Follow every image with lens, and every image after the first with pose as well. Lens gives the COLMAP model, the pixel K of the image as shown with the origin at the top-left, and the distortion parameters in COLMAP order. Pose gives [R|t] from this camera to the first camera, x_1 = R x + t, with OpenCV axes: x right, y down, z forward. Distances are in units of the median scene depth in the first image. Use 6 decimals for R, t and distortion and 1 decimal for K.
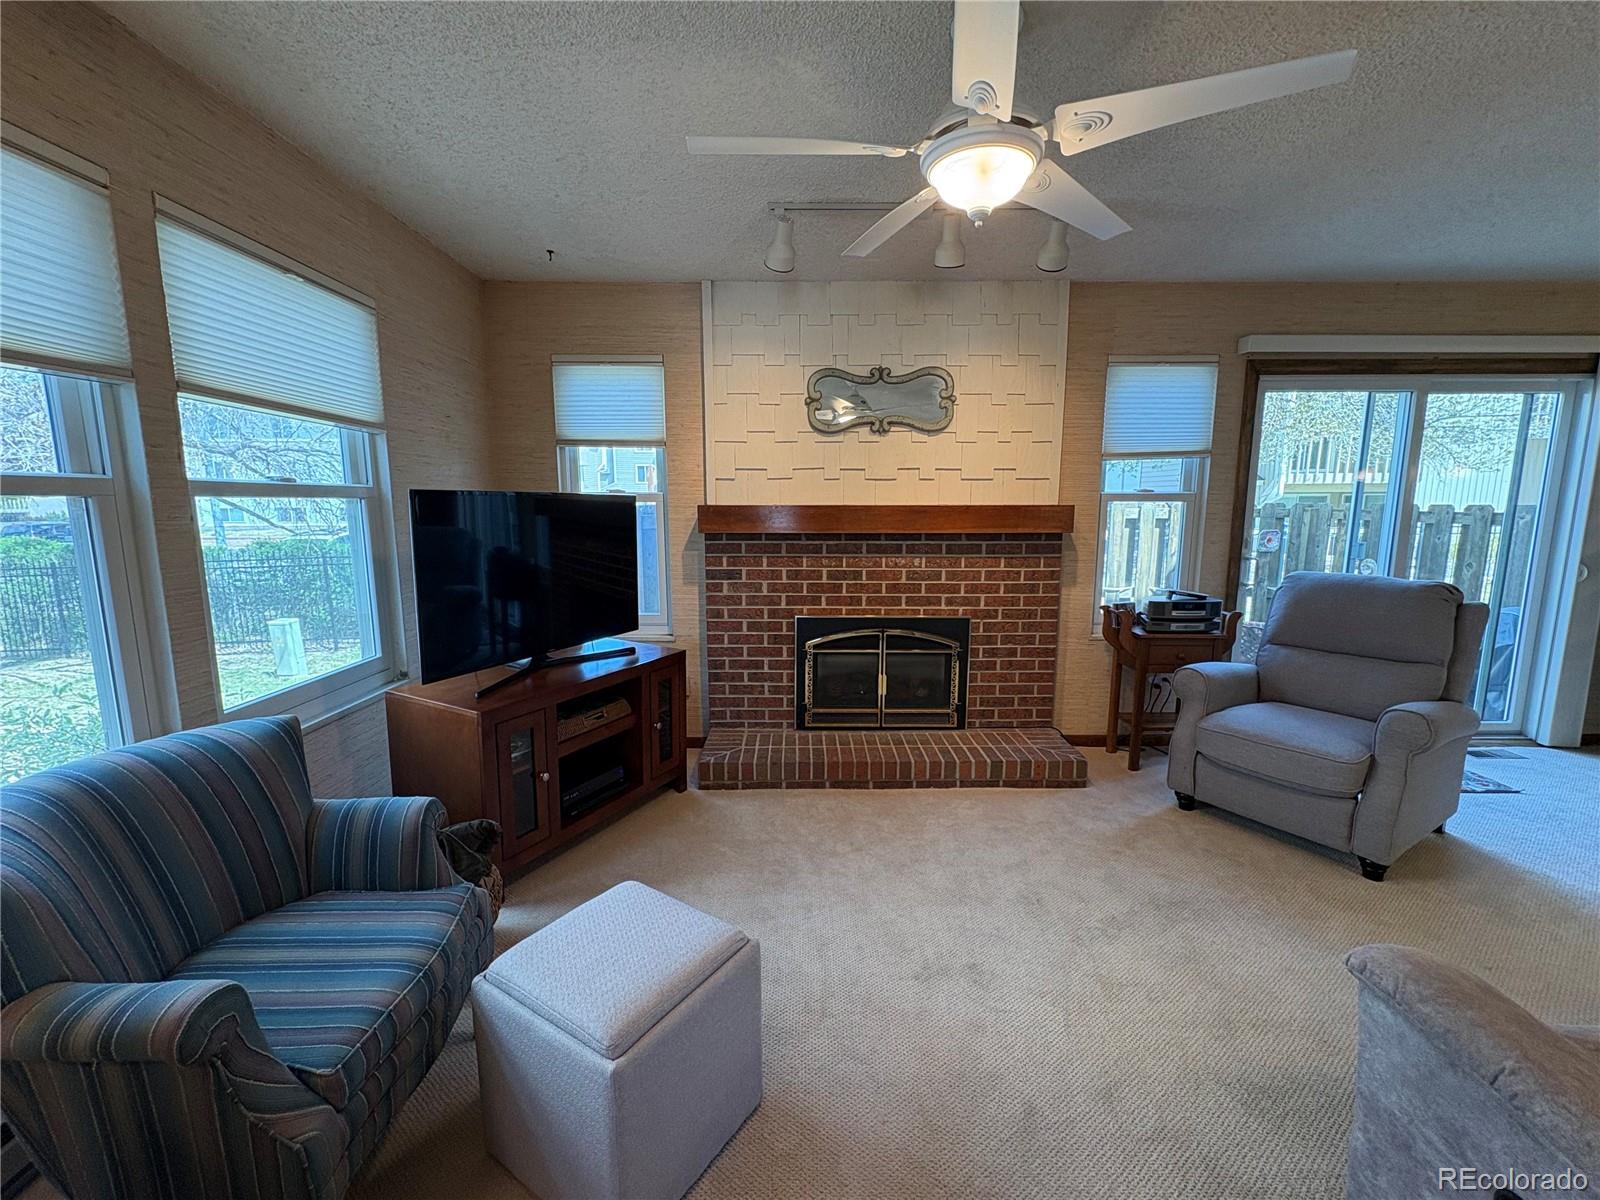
lens RADIAL K [[636.6, 0, 798.4], [0, 636.6, 591.3], [0, 0, 1]] dist [-0.001717, 0.001063]
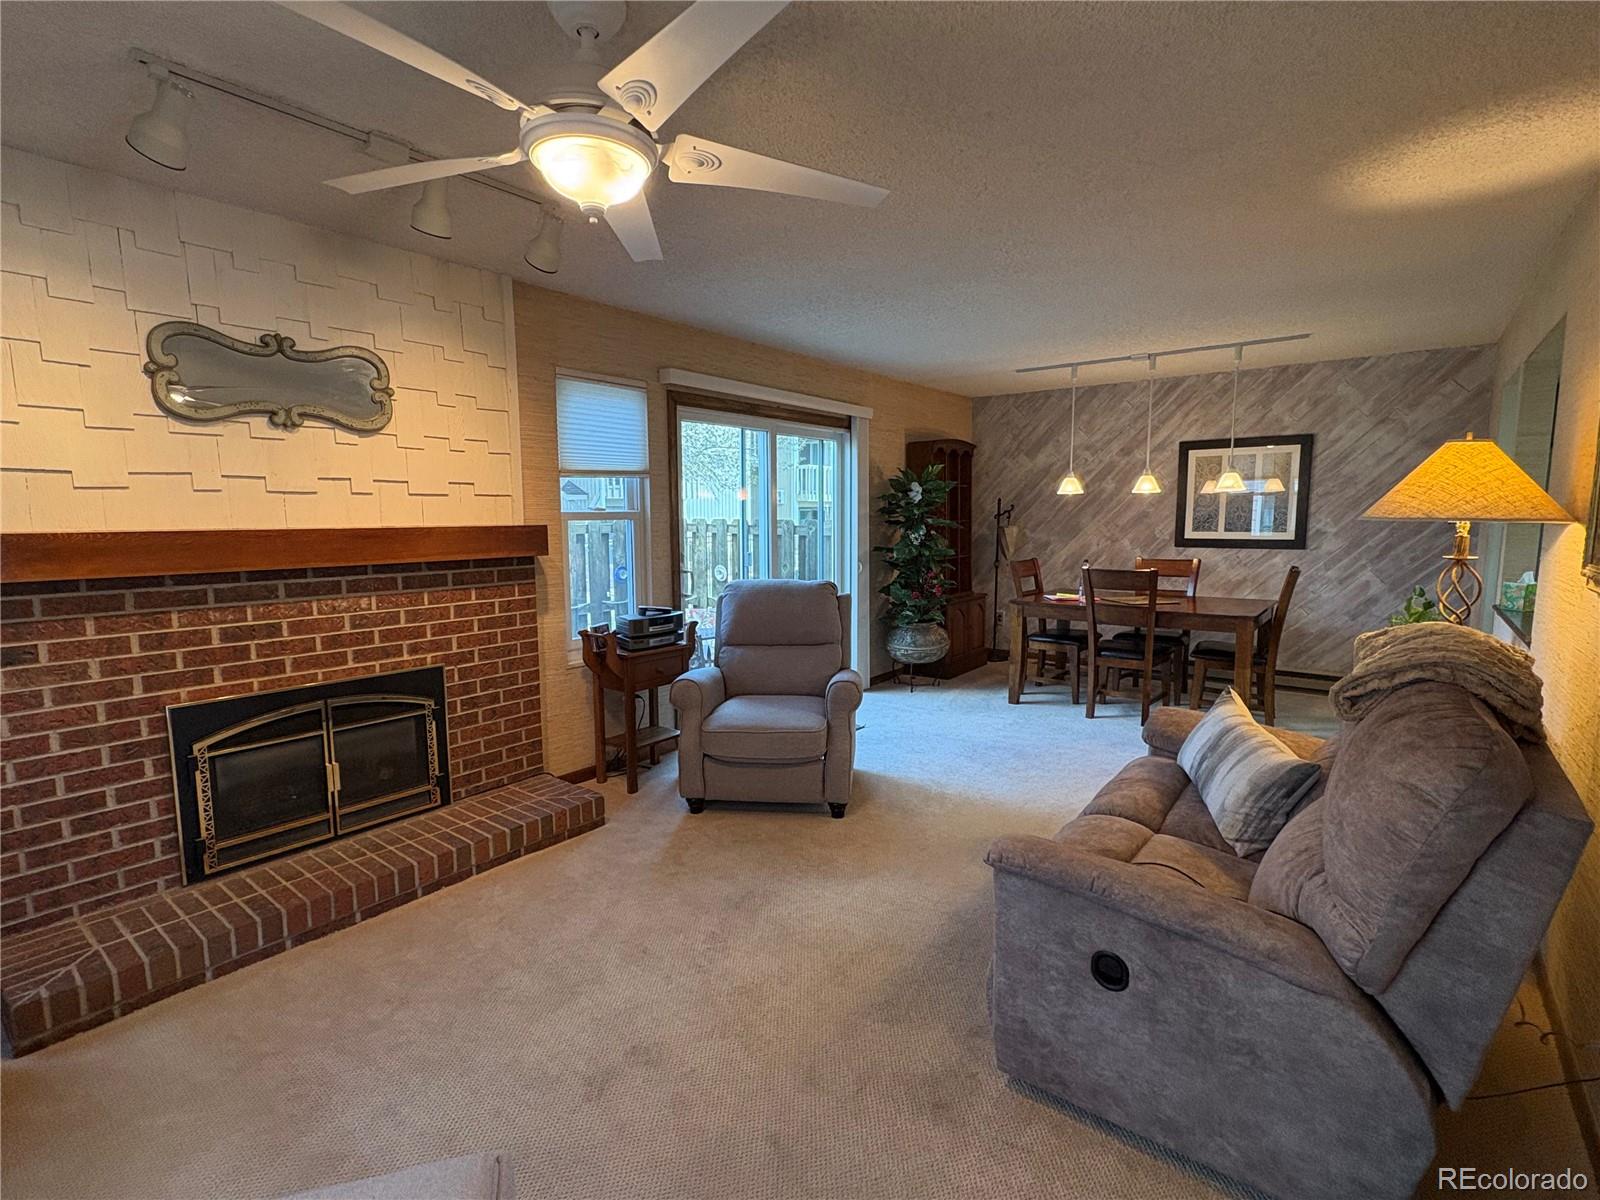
lens RADIAL K [[726.1, 0, 789.9], [0, 726.1, 597.6], [0, 0, 1]] dist [-0.000796, -0.000213]
pose [[0.647046, -0.088051, 0.757349, -0.138724], [0.109936, 0.993704, 0.021606, -0.016063], [-0.754483, 0.069280, 0.652652, 0.062305]]
